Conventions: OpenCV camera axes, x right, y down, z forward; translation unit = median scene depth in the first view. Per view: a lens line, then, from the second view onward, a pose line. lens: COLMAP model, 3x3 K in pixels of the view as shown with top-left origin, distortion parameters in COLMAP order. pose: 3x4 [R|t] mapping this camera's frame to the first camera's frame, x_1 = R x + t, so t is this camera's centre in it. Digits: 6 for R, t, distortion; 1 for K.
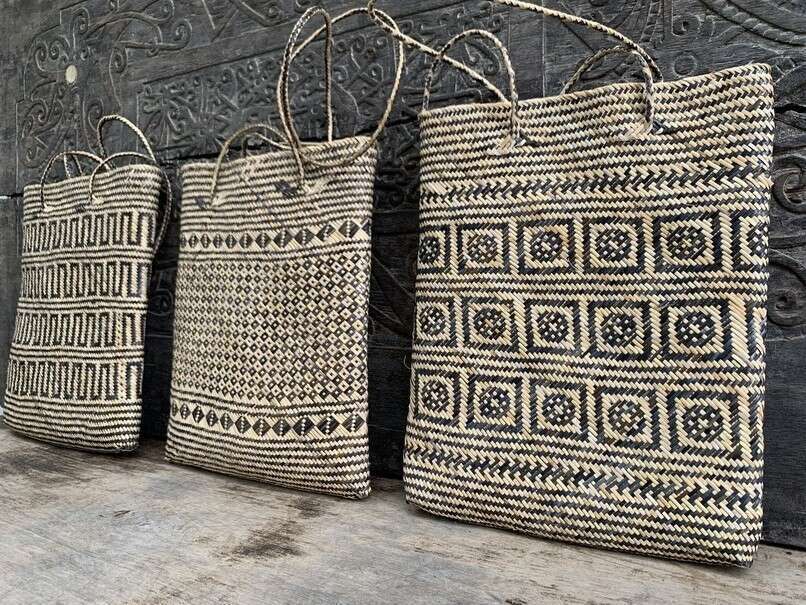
lens RADIAL K [[628.9, 0, 400.6], [0, 628.9, 288.1], [0, 0, 1]] dist [0.010788, -0.022834]
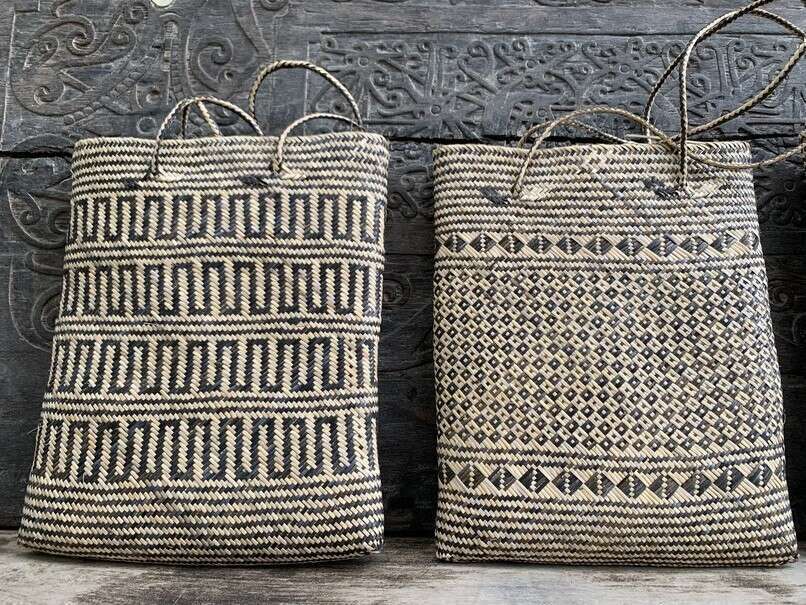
lens RADIAL K [[628.9, 0, 406.9], [0, 628.9, 287.8], [0, 0, 1]] dist [0.010788, -0.022834]
pose [[0.871384, 0.082342, 0.483643, -0.845129], [-0.015584, 0.989963, -0.140466, 0.091905], [-0.490354, 0.114863, 0.863921, 0.454900]]
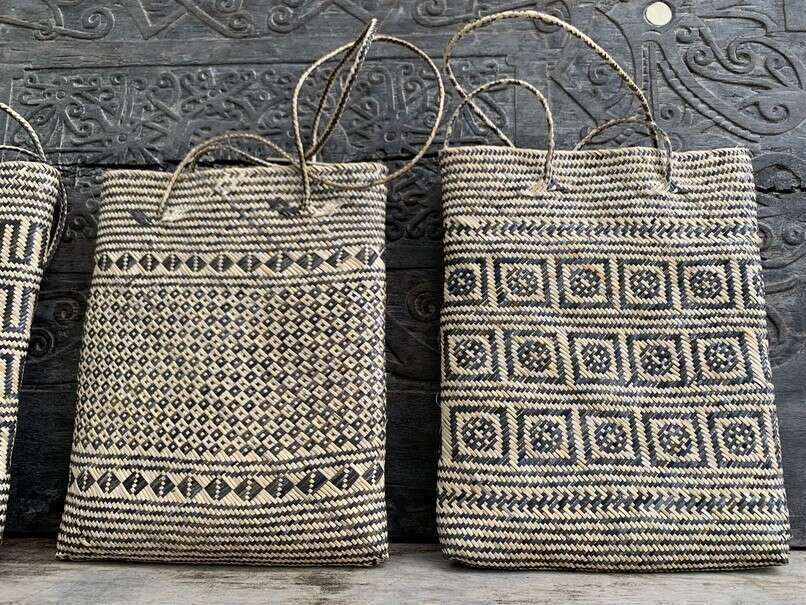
lens RADIAL K [[628.9, 0, 404.5], [0, 628.9, 290.3], [0, 0, 1]] dist [0.010788, -0.022834]
pose [[0.891350, 0.079352, 0.446317, -0.407577], [-0.007586, 0.987033, -0.160337, 0.094341], [-0.453253, 0.139530, 0.880394, 0.162433]]
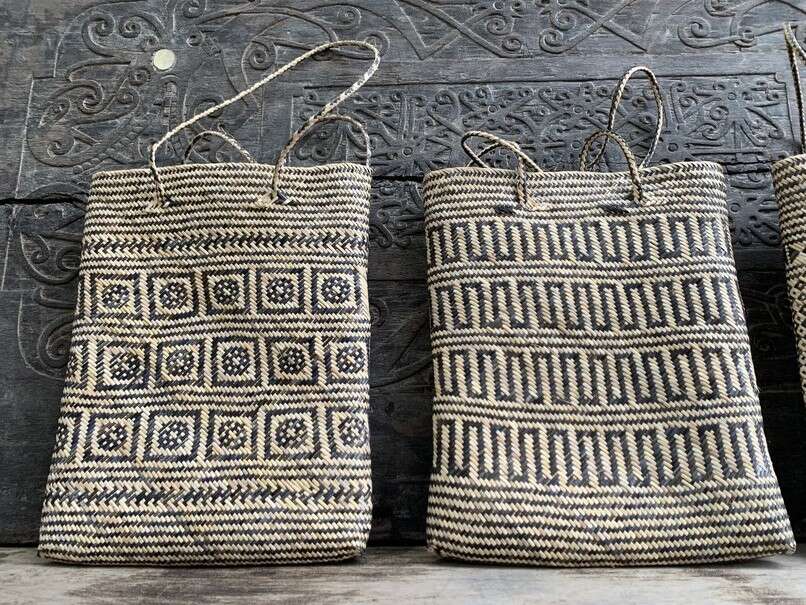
lens RADIAL K [[628.9, 0, 404.4], [0, 628.9, 295.6], [0, 0, 1]] dist [0.010788, -0.022834]
pose [[0.882716, 0.109508, 0.456969, -0.827187], [0.004444, 0.970478, -0.241150, 0.175909], [-0.469886, 0.214897, 0.856169, 0.382587]]
